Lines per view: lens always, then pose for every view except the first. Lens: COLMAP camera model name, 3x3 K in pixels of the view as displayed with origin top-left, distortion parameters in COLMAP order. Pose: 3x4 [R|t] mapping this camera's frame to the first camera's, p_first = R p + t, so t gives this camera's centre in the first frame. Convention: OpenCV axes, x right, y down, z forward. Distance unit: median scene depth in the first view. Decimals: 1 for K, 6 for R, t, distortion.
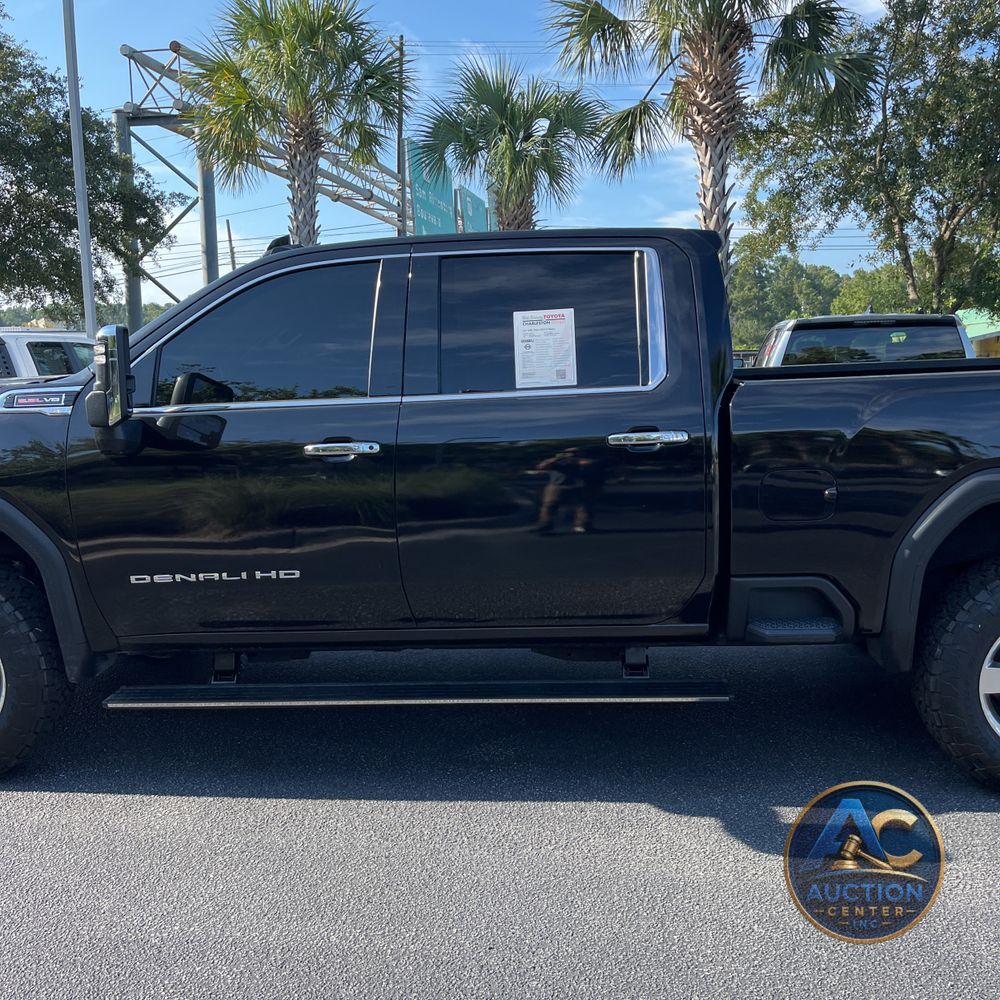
lens RADIAL K [[1027.1, 0, 498.8], [0, 1027.1, 534.6], [0, 0, 1]] dist [0.007927, 0.018702]
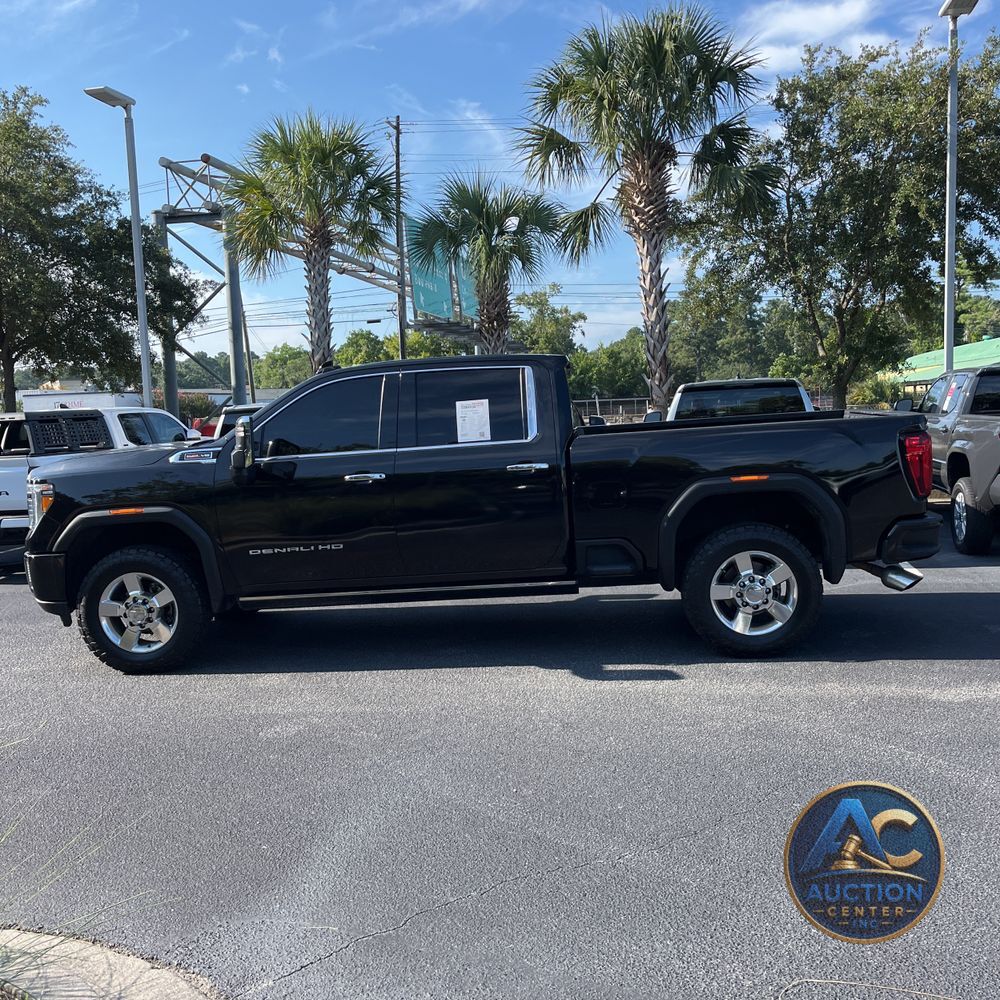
lens RADIAL K [[1028.7, 0, 510.6], [0, 1028.7, 512.2], [0, 0, 1]] dist [0.027448, 0.011559]
pose [[0.999625, -0.026741, 0.005972, 0.023409], [0.027079, 0.997430, -0.066341, 0.026301], [-0.004183, 0.066477, 0.997779, -0.204181]]
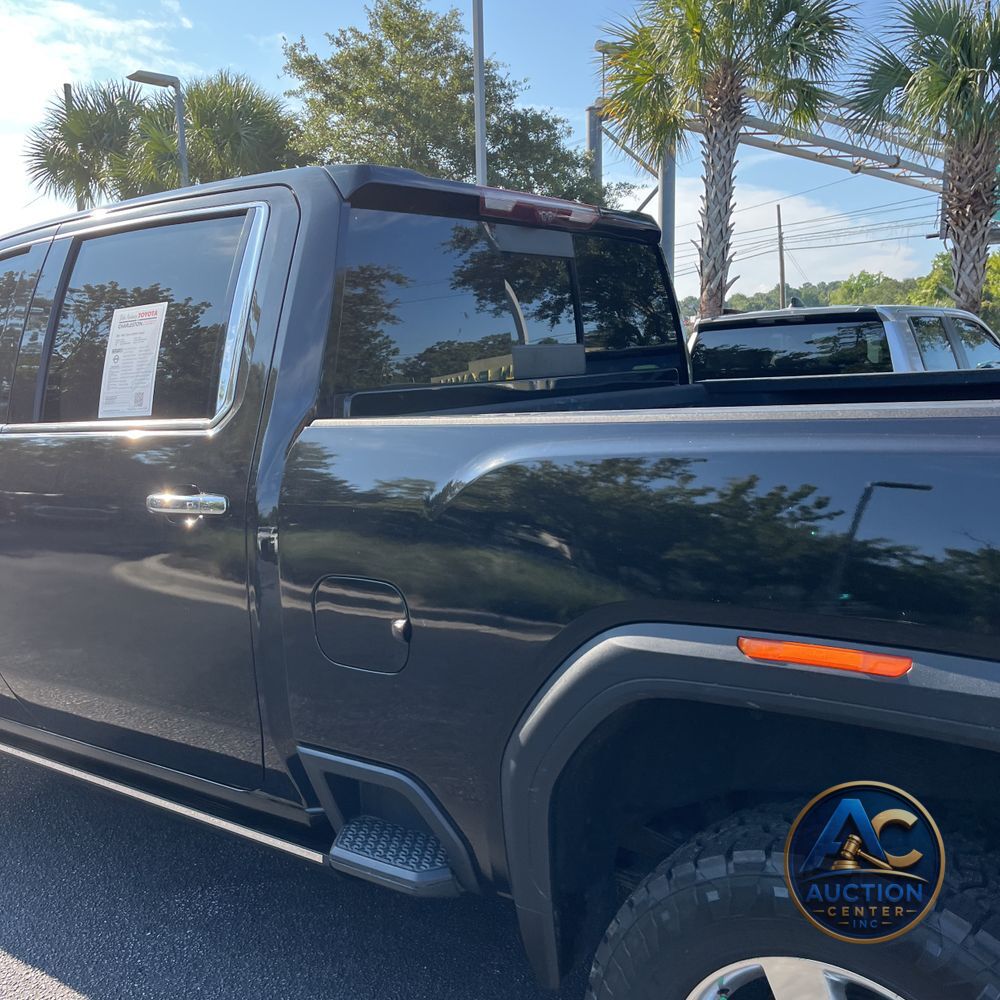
lens RADIAL K [[1015.4, 0, 496.1], [0, 1015.4, 516.2], [0, 0, 1]] dist [0.171853, -0.339095]
pose [[0.847269, 0.070742, -0.526432, 0.149328], [-0.074269, 0.997133, 0.014461, -0.025529], [0.525946, 0.026846, 0.850094, 0.130707]]
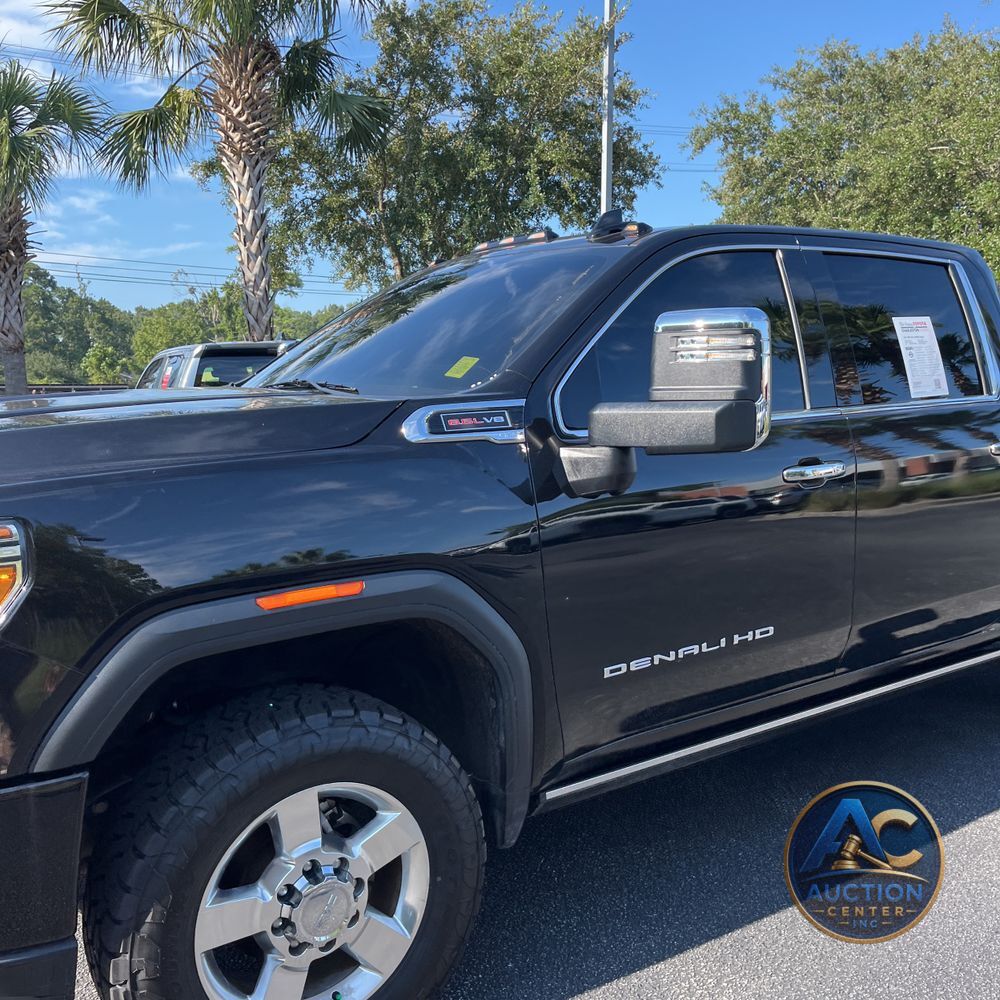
lens RADIAL K [[1028.7, 0, 510.6], [0, 1028.7, 512.2], [0, 0, 1]] dist [0.027448, 0.011559]
pose [[0.781073, -0.070674, 0.620427, -0.206178], [0.105345, 0.994247, -0.019366, -0.014409], [-0.615489, 0.080485, 0.784025, 0.119039]]
